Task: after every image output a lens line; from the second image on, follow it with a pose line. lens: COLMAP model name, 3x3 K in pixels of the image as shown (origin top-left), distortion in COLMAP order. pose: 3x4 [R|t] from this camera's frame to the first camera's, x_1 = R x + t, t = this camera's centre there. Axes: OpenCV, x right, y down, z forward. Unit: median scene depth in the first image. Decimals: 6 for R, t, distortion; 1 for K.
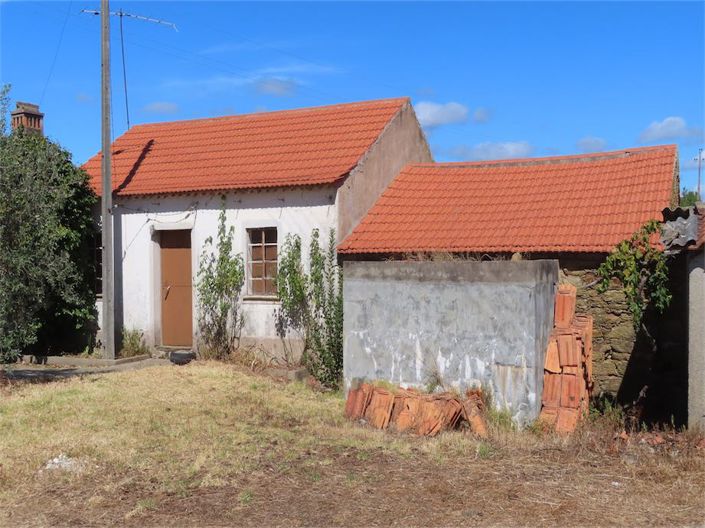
lens RADIAL K [[836.8, 0, 352.5], [0, 836.8, 264.0], [0, 0, 1]] dist [0.020485, 0.014993]
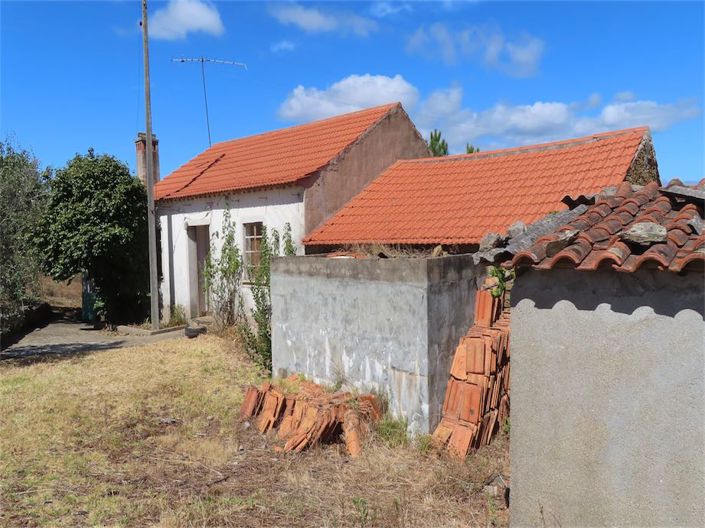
lens RADIAL K [[532.2, 0, 346.9], [0, 532.2, 253.5], [0, 0, 1]] dist [0.005780, 0.002976]
pose [[0.964659, -0.011319, -0.263257, 0.263049], [0.020997, 0.999202, 0.033979, -0.028528], [0.262662, -0.038306, 0.964127, 0.390264]]
